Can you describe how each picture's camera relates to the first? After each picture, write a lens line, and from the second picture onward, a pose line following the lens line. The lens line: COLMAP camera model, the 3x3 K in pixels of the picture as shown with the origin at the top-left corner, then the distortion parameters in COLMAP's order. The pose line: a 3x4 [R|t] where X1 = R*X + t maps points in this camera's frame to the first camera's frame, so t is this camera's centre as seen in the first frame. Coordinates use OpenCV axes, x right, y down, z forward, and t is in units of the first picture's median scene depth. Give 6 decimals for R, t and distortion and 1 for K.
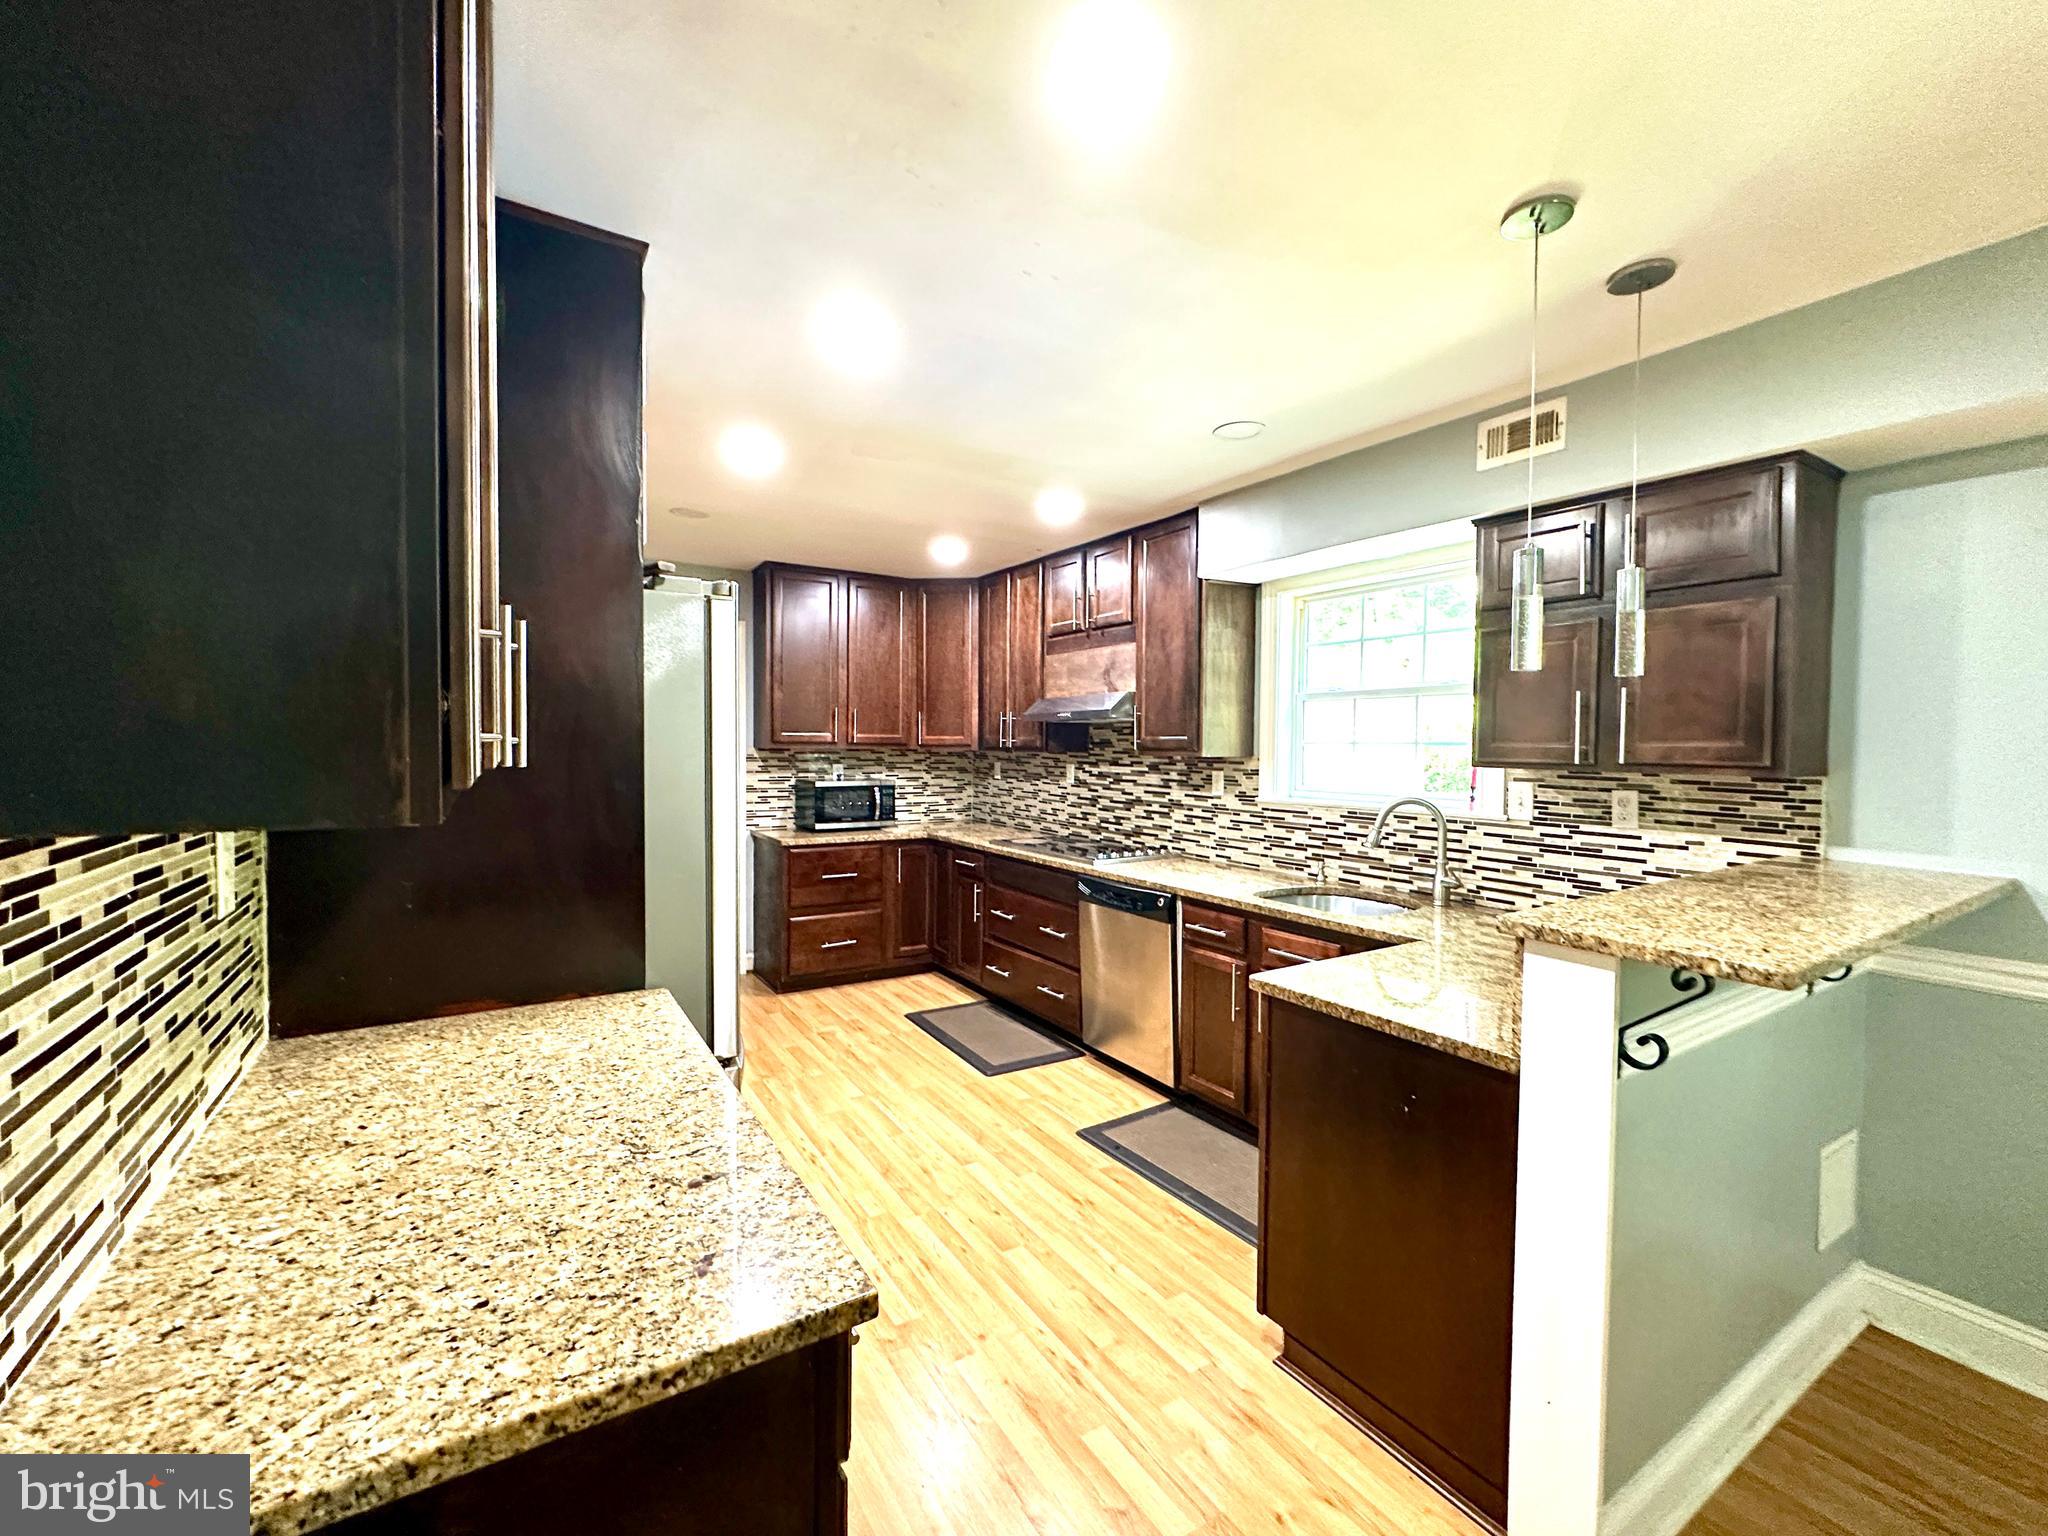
lens RADIAL K [[830.7, 0, 1028.9], [0, 830.7, 769.8], [0, 0, 1]] dist [-0.002784, -0.000064]
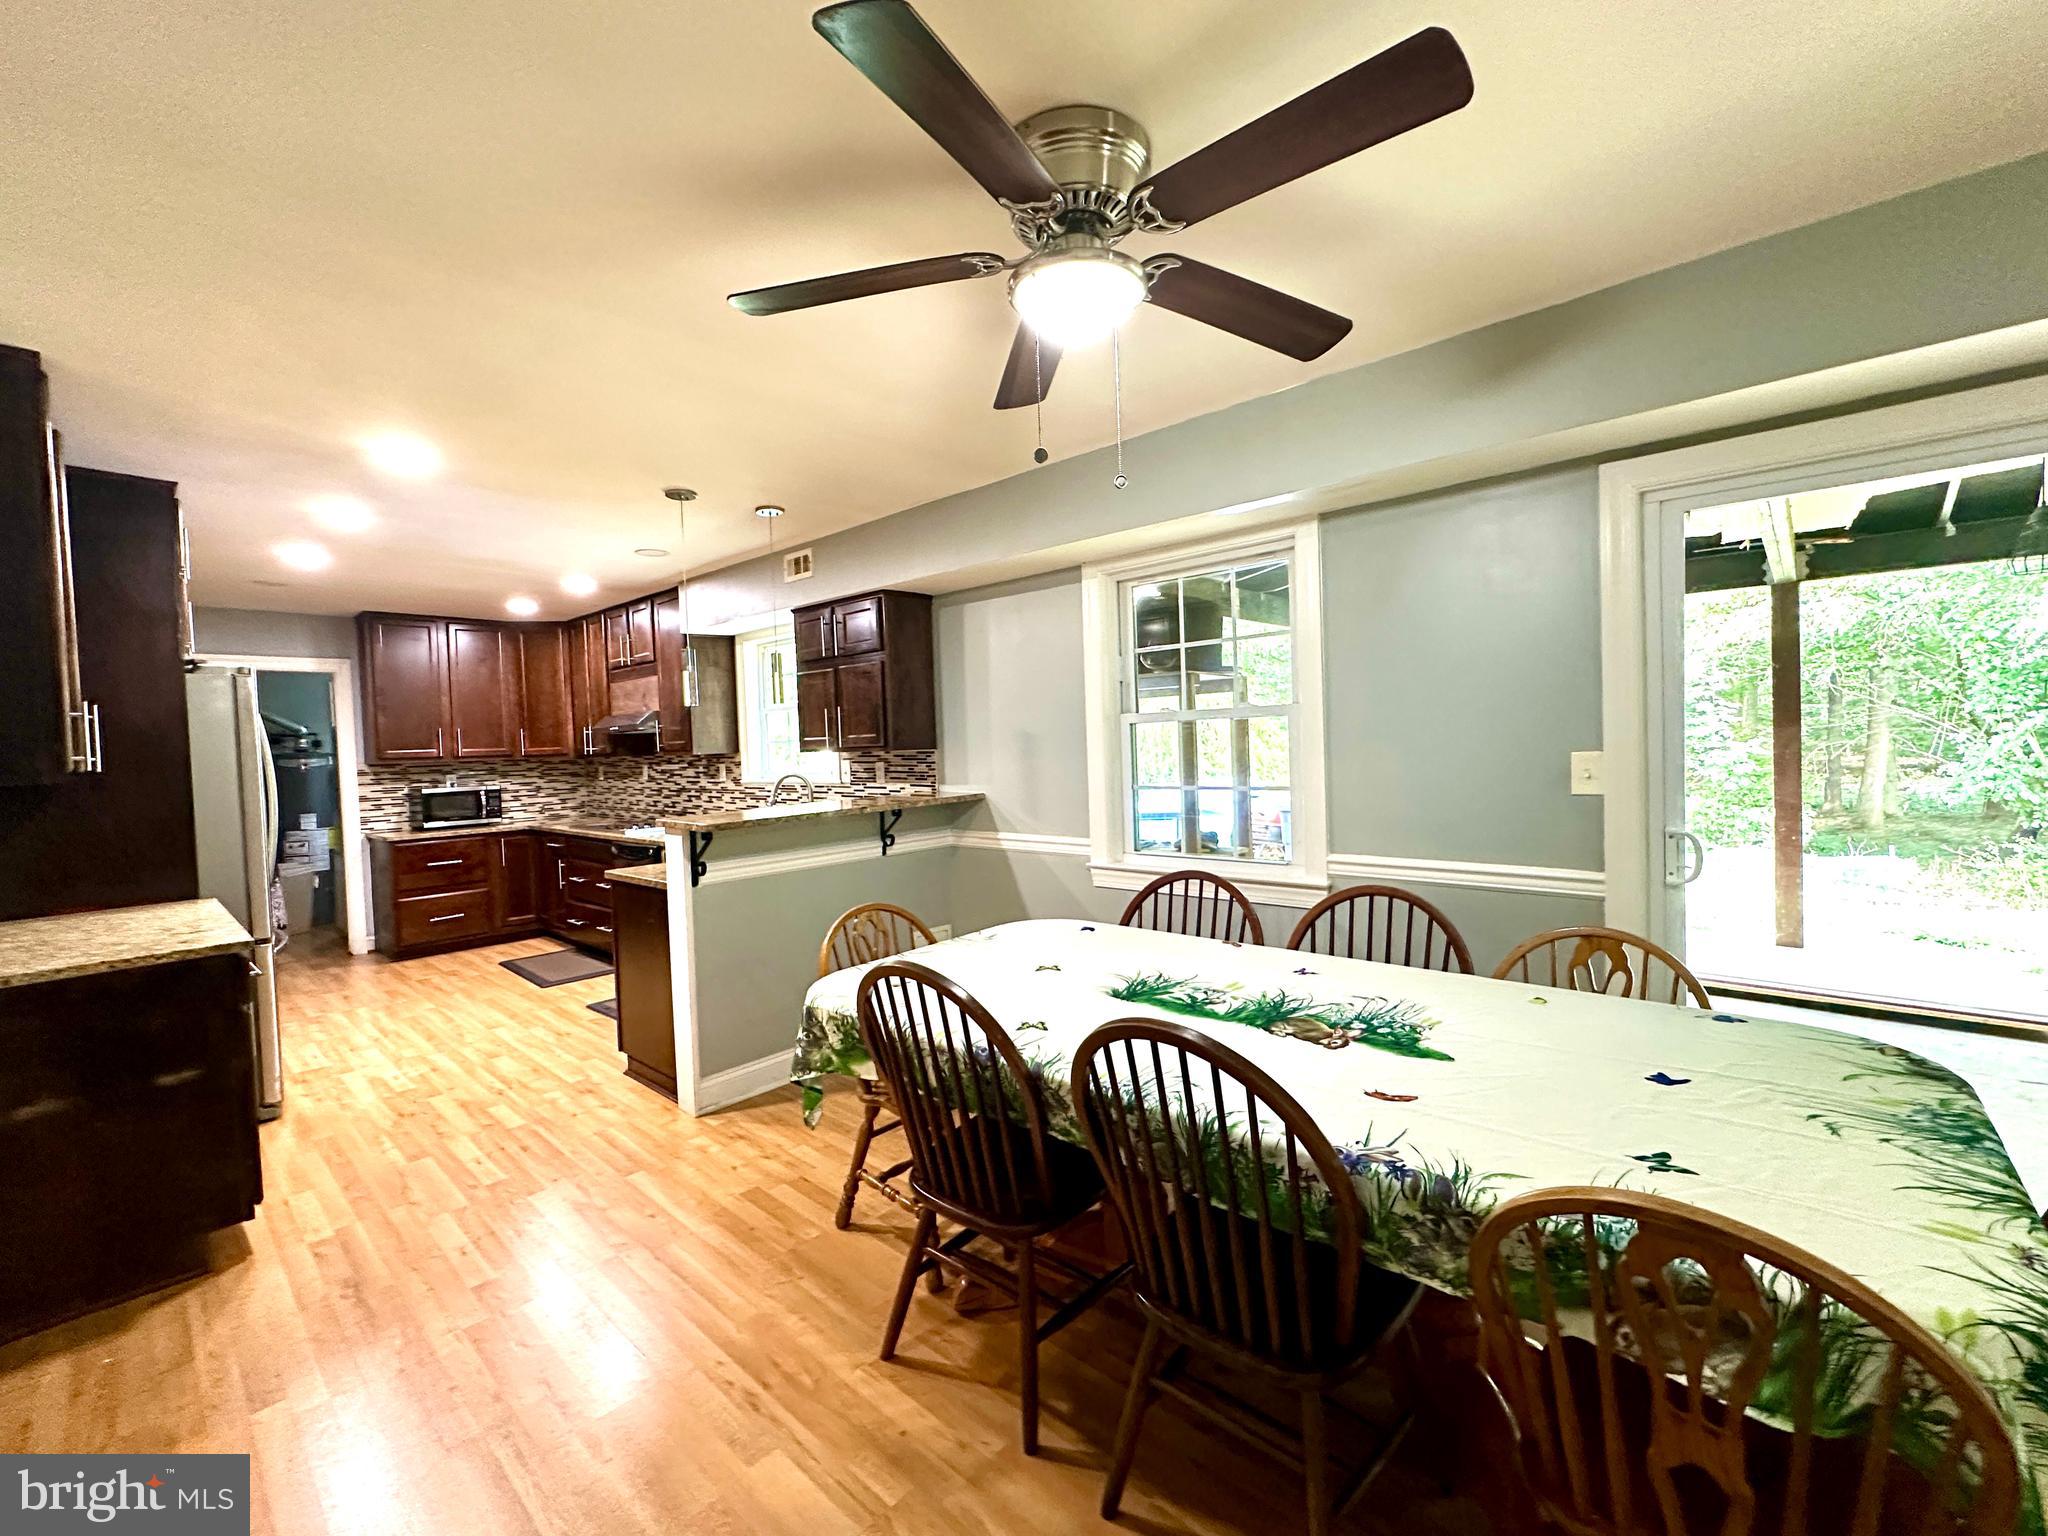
lens RADIAL K [[827.5, 0, 1015.0], [0, 827.5, 769.8], [0, 0, 1]] dist [-0.001652, 0.000122]
pose [[0.964395, -0.050475, 0.259605, 0.325726], [0.051102, 0.998684, 0.004338, 0.029663], [-0.259483, 0.009083, 0.965705, -0.487994]]
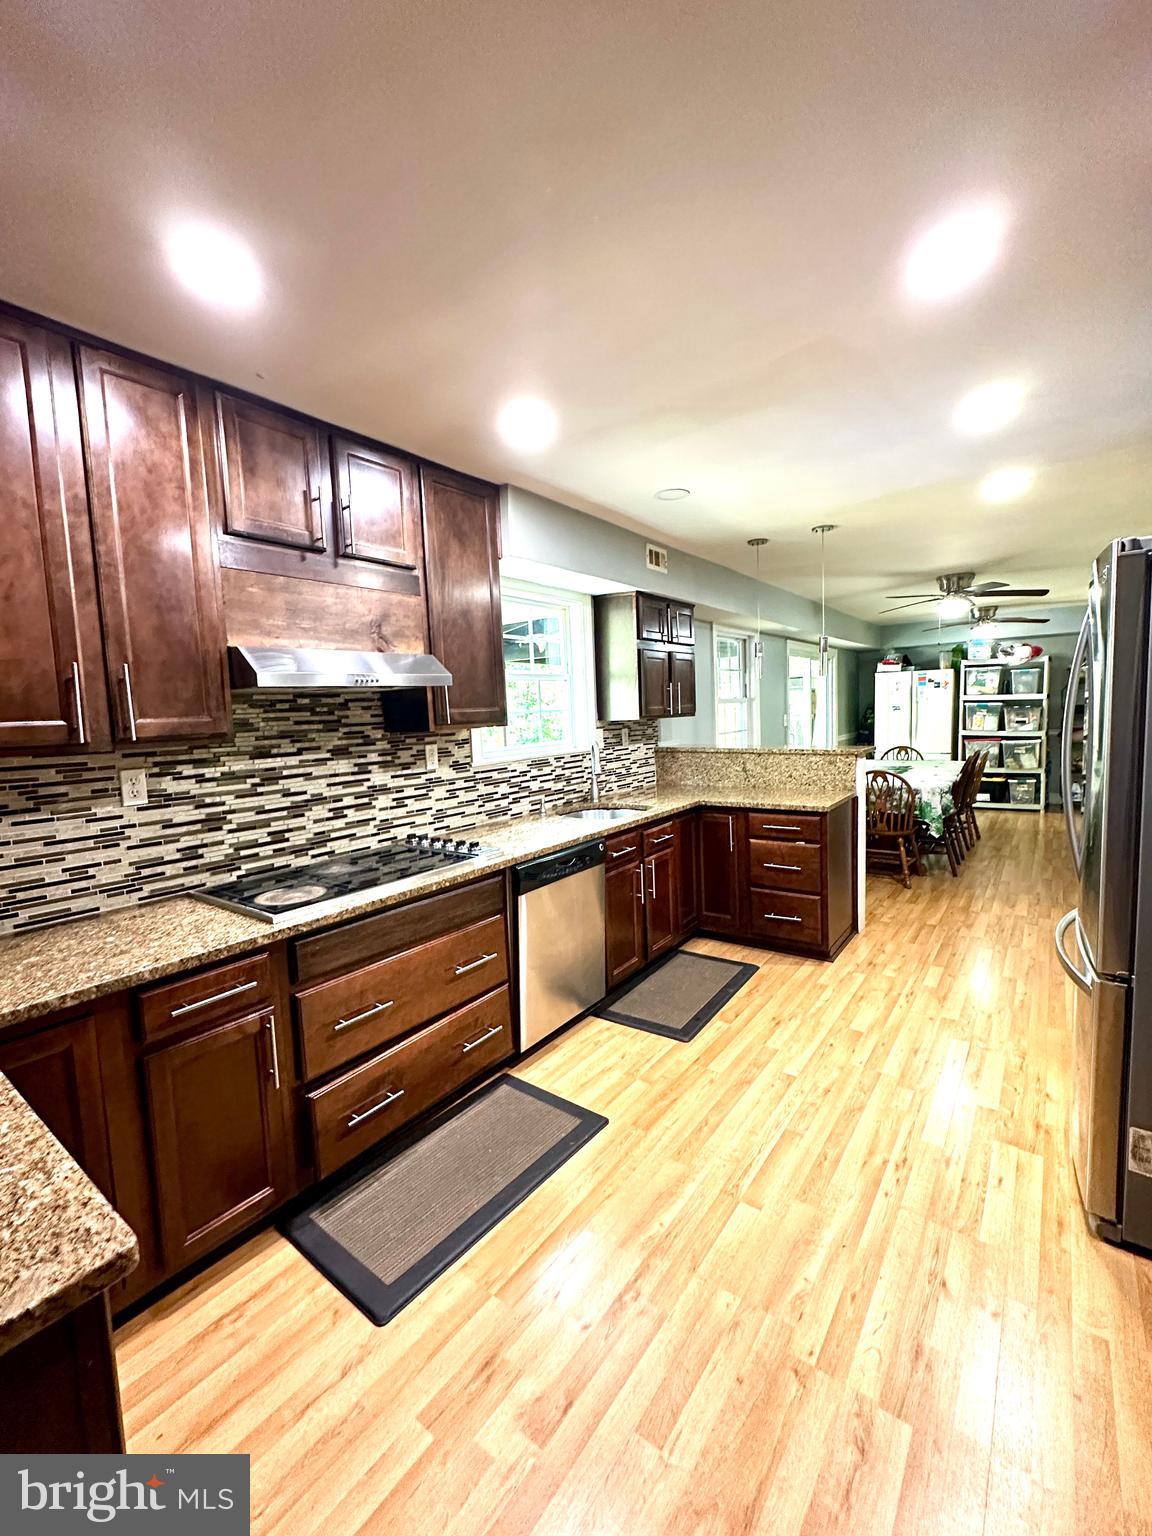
lens RADIAL K [[630.6, 0, 576.0], [0, 630.6, 768.0], [0, 0, 1]] dist [-0.007102, 0.000024]
pose [[-0.337998, -0.073475, 0.938274, -0.507940], [0.074900, 0.991686, 0.104639, -0.034634], [-0.938162, 0.105644, -0.329685, 1.028884]]
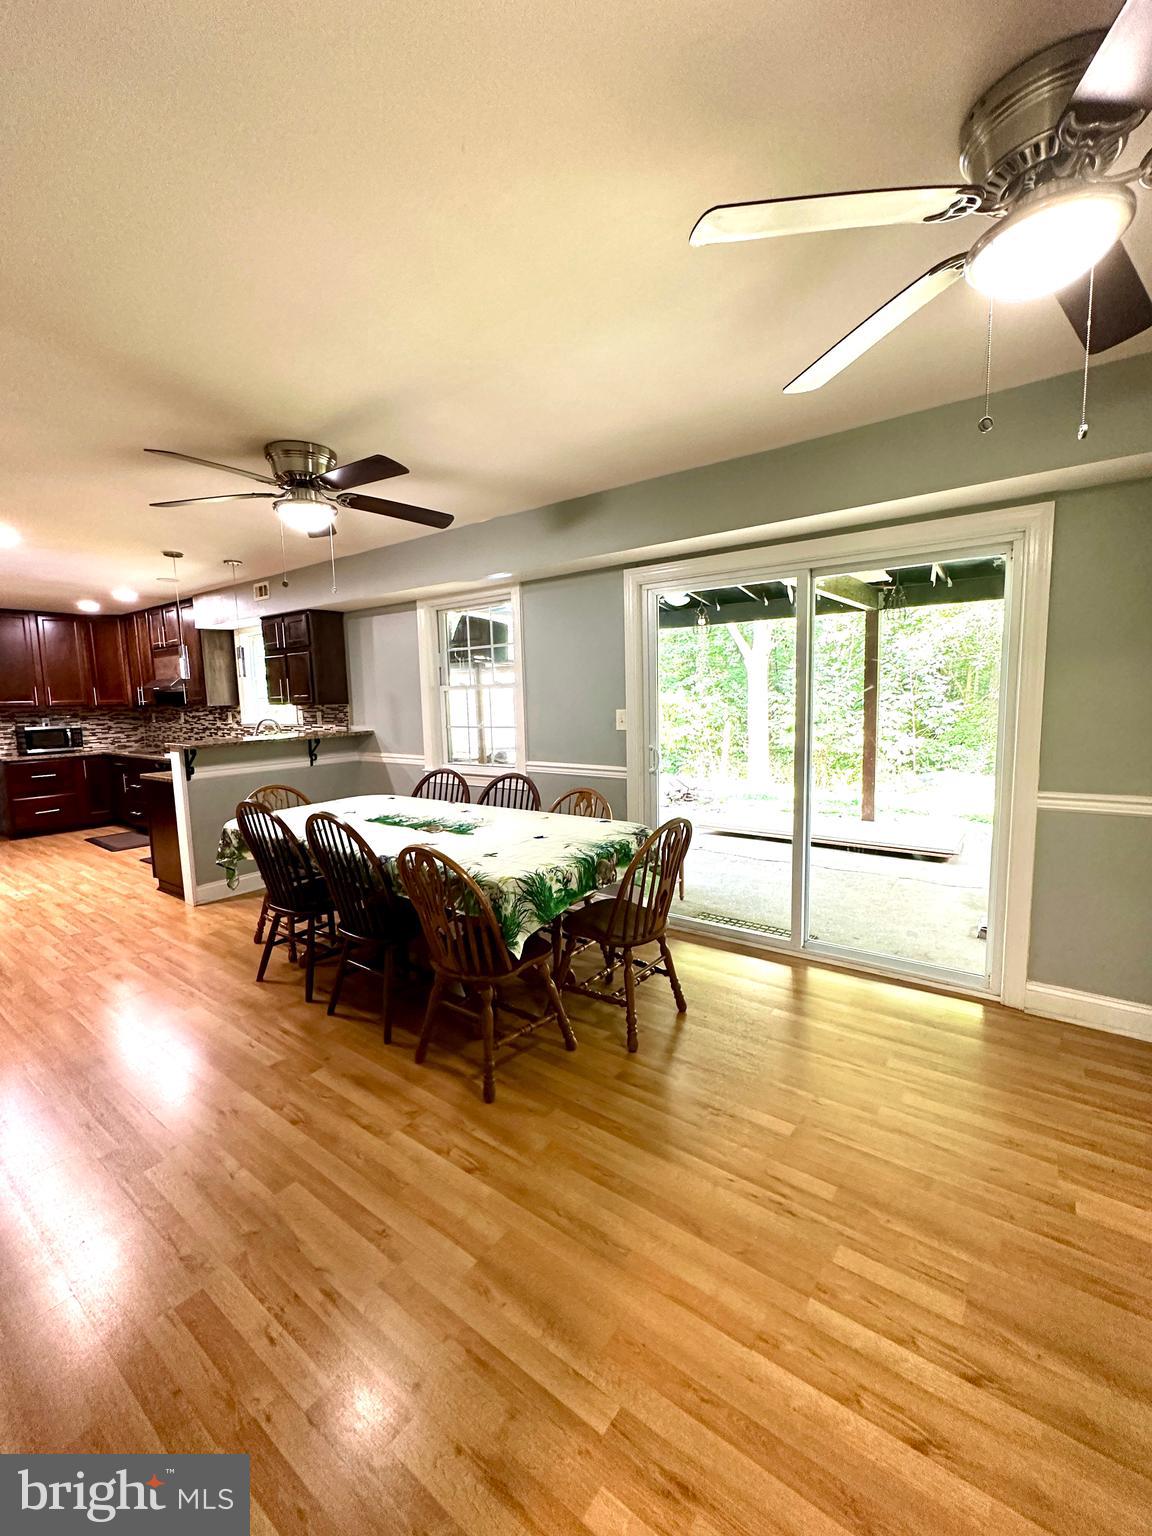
lens RADIAL K [[620.6, 0, 568.5], [0, 620.6, 767.9], [0, 0, 1]] dist [-0.001652, 0.000122]
pose [[0.936574, -0.072250, 0.342941, 0.474145], [0.044222, 0.995061, 0.088868, 0.041042], [-0.347668, -0.068066, 0.935144, -0.855834]]
